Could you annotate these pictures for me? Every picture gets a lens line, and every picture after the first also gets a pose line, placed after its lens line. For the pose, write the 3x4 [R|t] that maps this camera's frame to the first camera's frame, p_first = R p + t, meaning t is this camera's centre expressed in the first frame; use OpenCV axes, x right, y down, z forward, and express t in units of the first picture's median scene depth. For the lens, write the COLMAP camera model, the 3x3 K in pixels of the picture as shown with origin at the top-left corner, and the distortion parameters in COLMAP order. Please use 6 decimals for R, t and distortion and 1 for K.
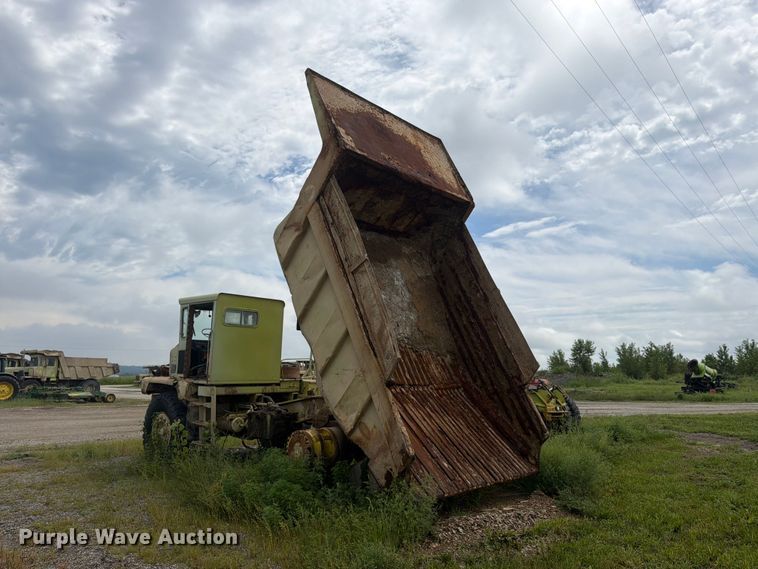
lens RADIAL K [[532.1, 0, 376.7], [0, 532.1, 287.6], [0, 0, 1]] dist [0.065036, -0.081703]
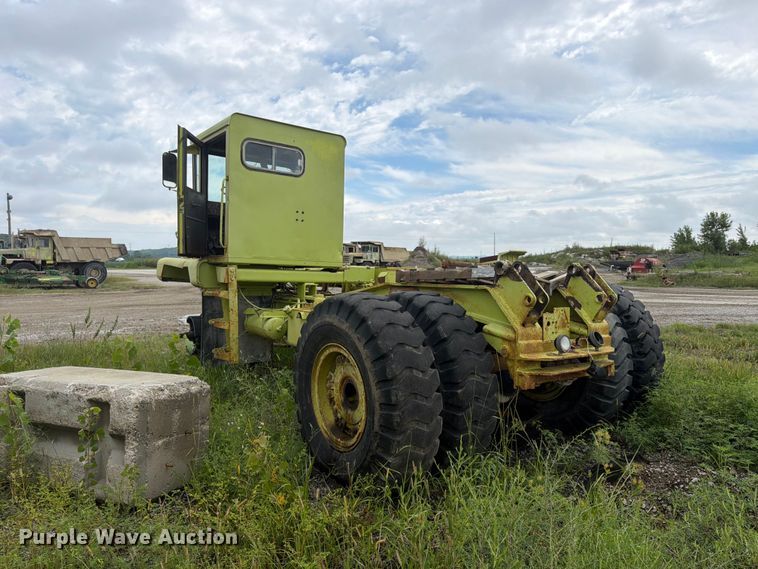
lens RADIAL K [[532.1, 0, 375.9], [0, 532.1, 273.6], [0, 0, 1]] dist [0.065036, -0.081703]
pose [[0.980271, -0.002676, -0.197638, 0.095215], [0.040200, 0.981708, 0.186099, 0.042279], [0.193525, -0.190372, 0.962448, 0.229358]]
